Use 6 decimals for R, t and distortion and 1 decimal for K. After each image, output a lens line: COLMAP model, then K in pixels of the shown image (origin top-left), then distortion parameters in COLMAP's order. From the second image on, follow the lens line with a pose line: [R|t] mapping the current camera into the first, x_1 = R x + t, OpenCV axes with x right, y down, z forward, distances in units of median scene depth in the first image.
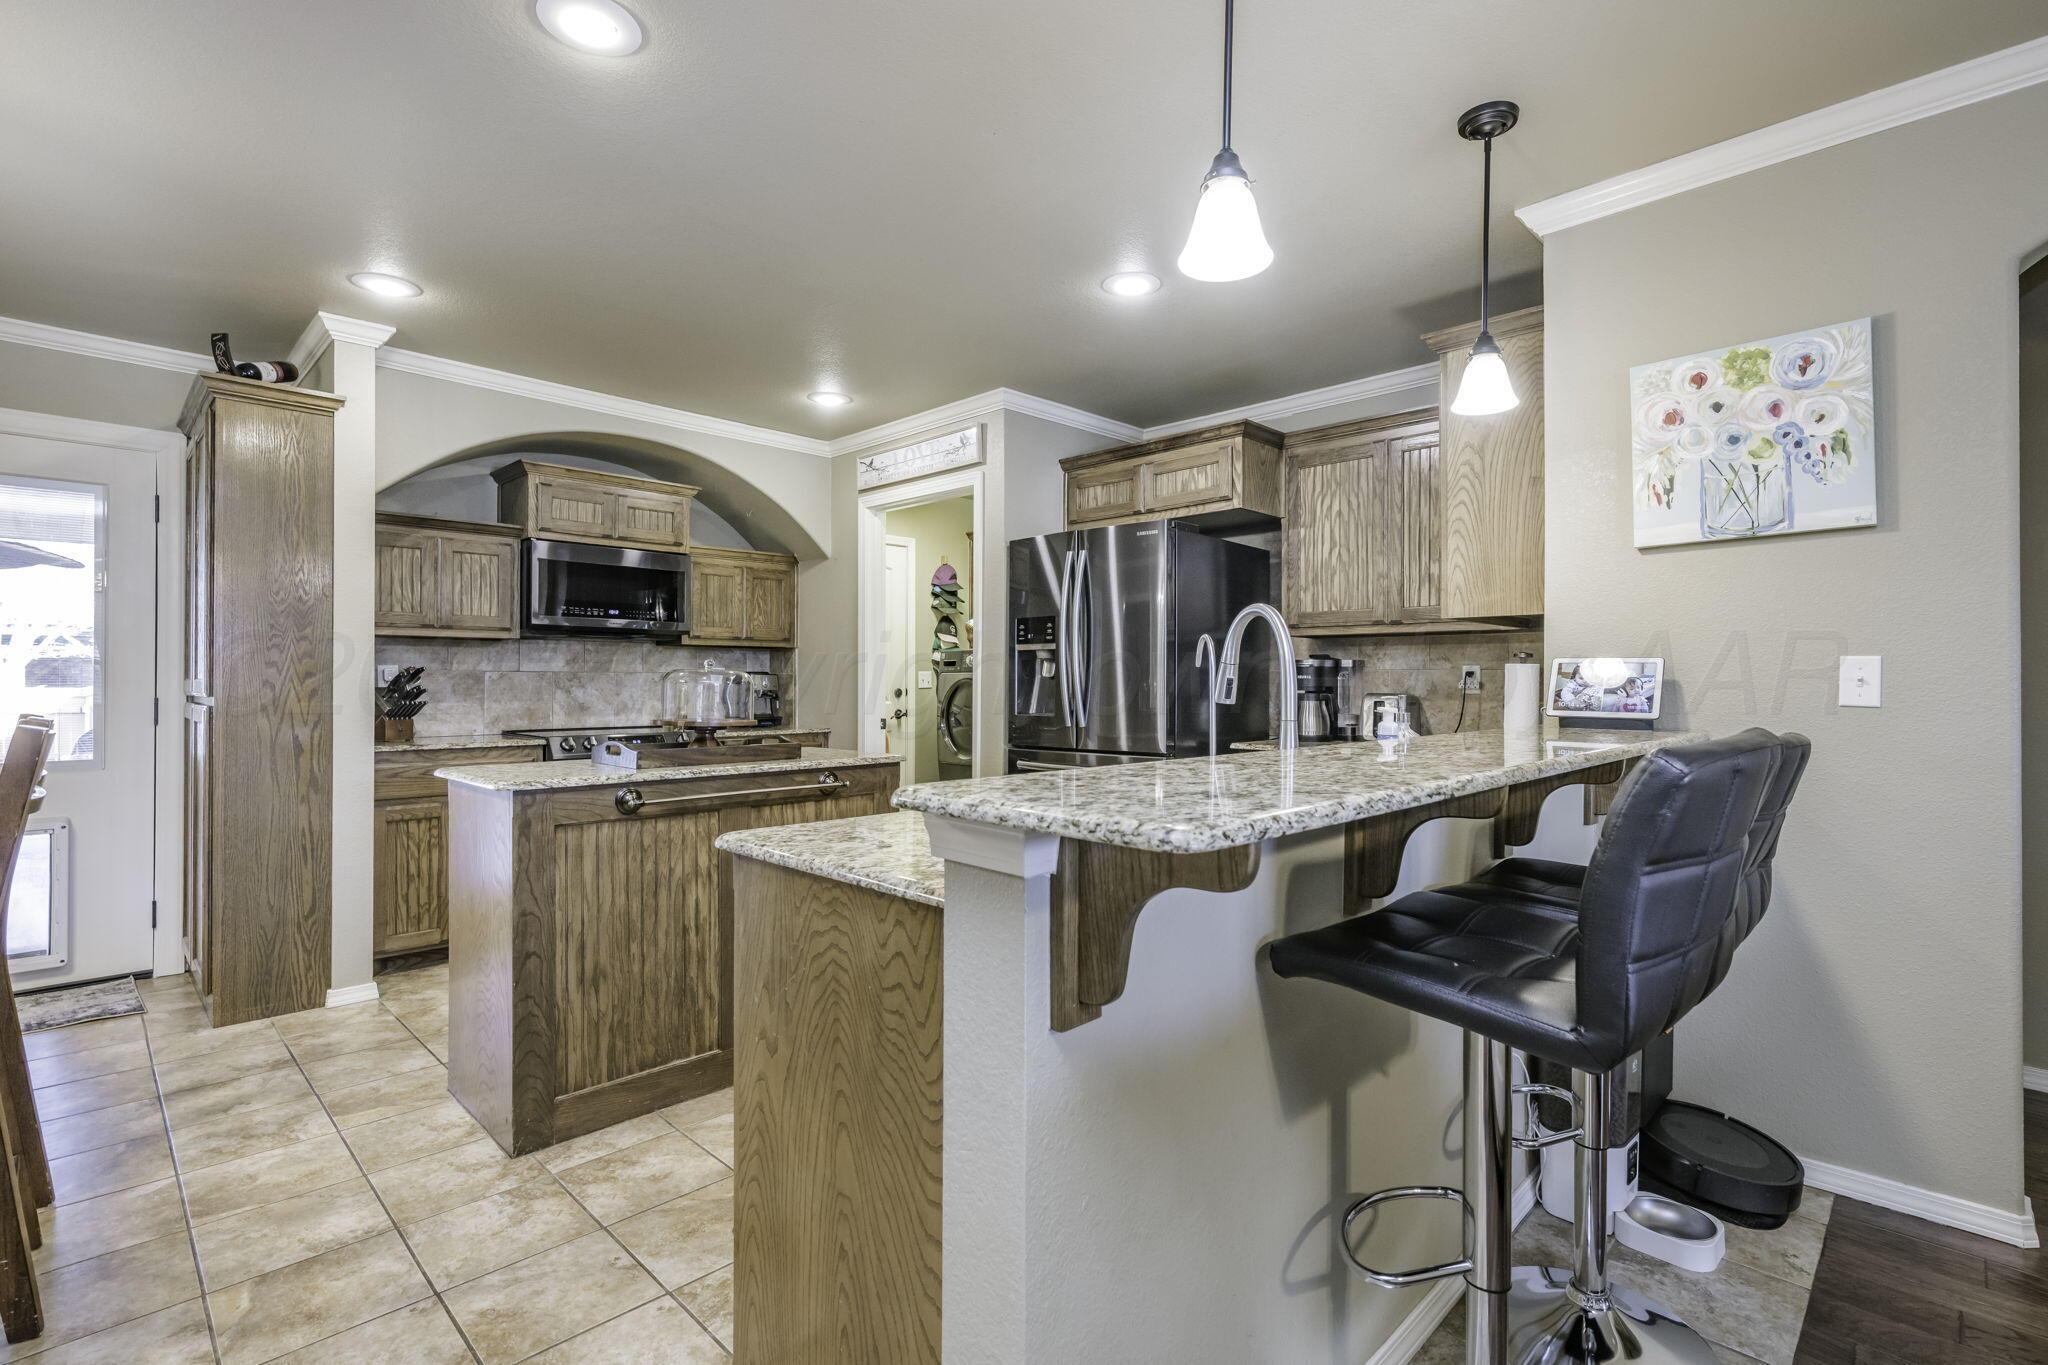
lens RADIAL K [[953.3, 0, 1017.3], [0, 953.3, 679.1], [0, 0, 1]] dist [-0.007779, 0.000488]
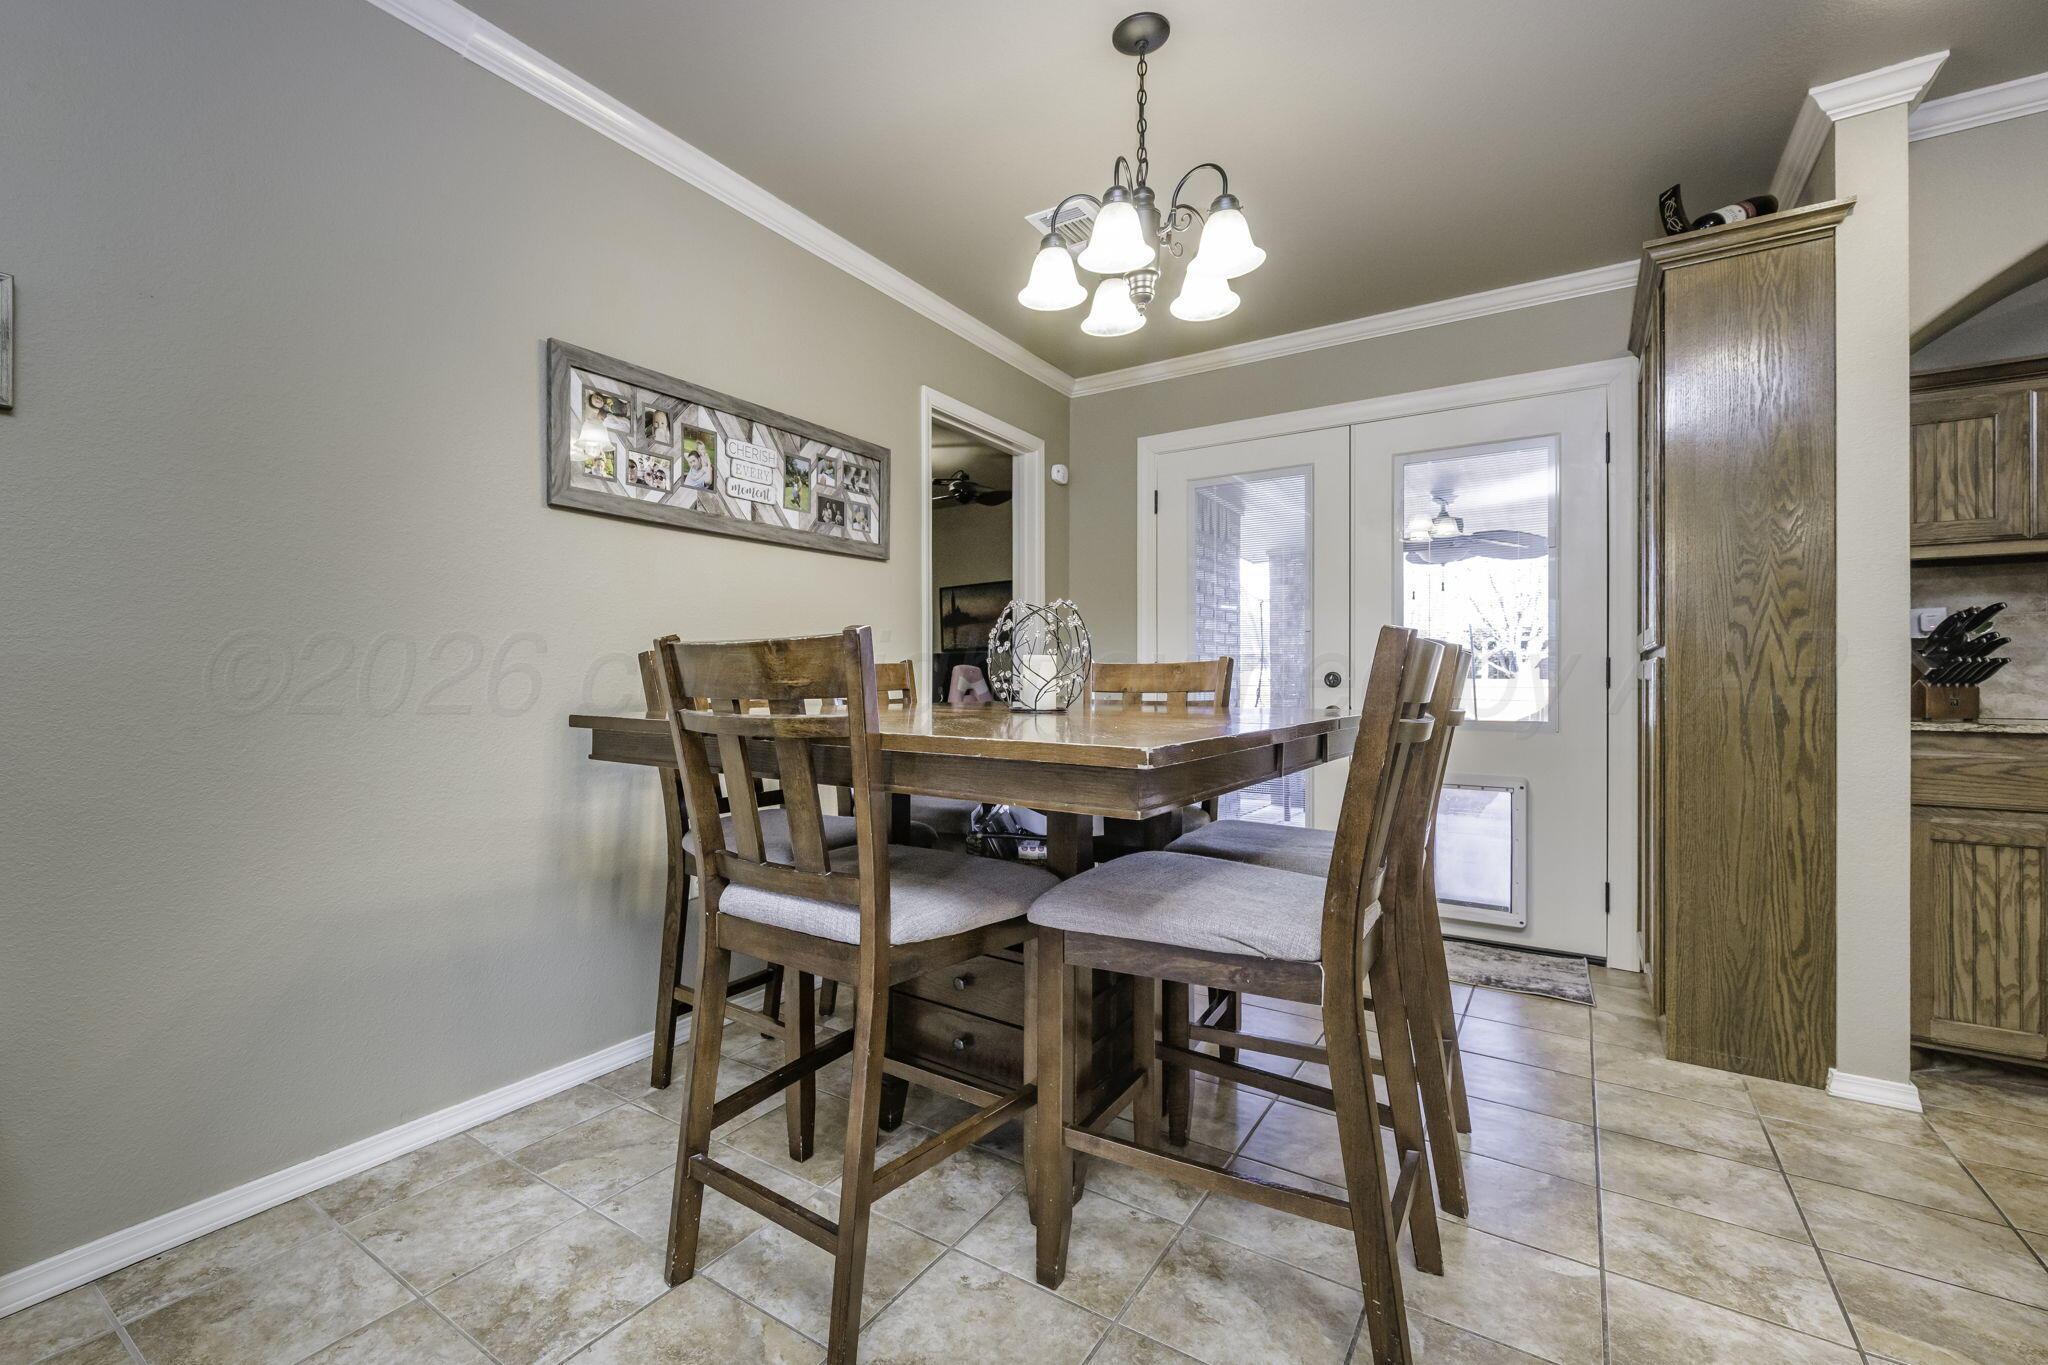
lens RADIAL K [[900.0, 0, 950.3], [0, 900.0, 671.9], [0, 0, 1]] dist [0.004396, -0.000221]
pose [[0.177051, -0.007251, -0.984175, -0.174816], [-0.001156, 0.999971, -0.007576, 0.041137], [0.984201, 0.002479, 0.177037, 0.231634]]
